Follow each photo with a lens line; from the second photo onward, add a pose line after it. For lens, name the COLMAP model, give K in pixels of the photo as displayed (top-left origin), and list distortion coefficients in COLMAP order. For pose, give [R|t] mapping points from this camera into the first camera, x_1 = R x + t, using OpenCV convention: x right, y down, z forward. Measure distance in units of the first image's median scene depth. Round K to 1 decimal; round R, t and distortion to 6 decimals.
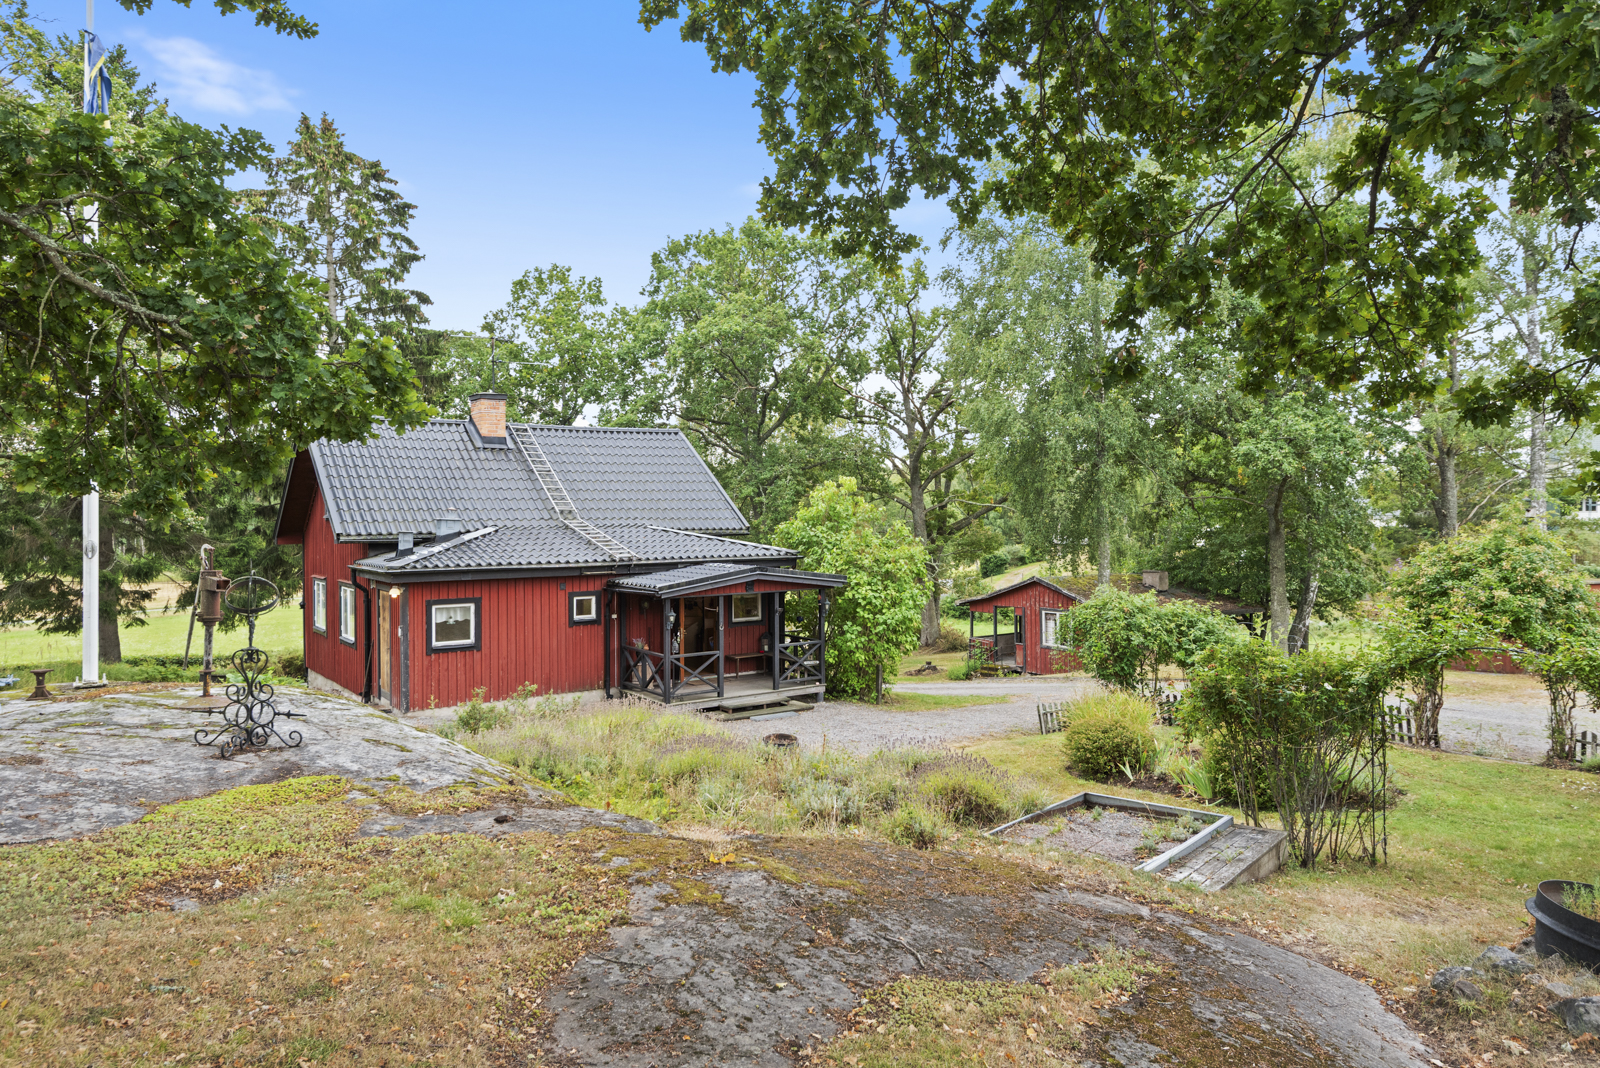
lens RADIAL K [[1026.8, 0, 807.6], [0, 1026.8, 531.3], [0, 0, 1]] dist [0.034367, -0.026278]
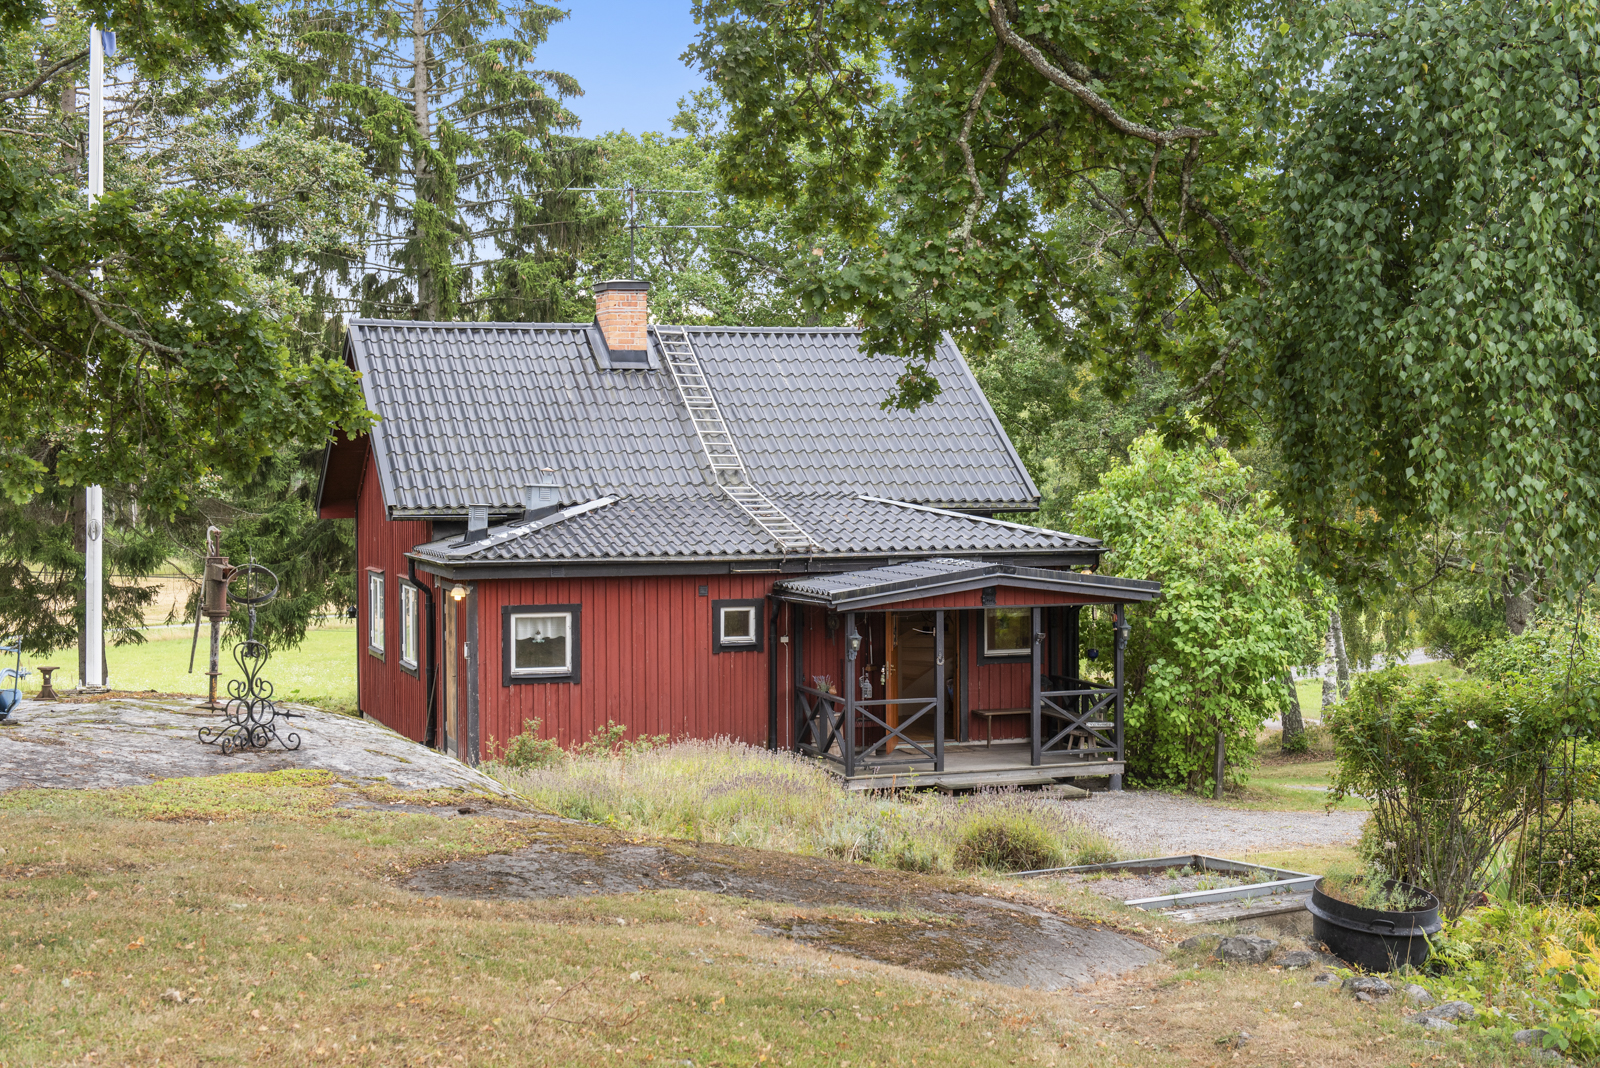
lens RADIAL K [[2209.2, 0, 800.4], [0, 2209.2, 532.7], [0, 0, 1]] dist [-0.045502, 0.000000]
pose [[0.962183, 0.012517, -0.272115, 0.194098], [-0.007129, 0.999759, 0.020780, -0.011923], [0.272309, -0.018055, 0.962040, -0.313952]]
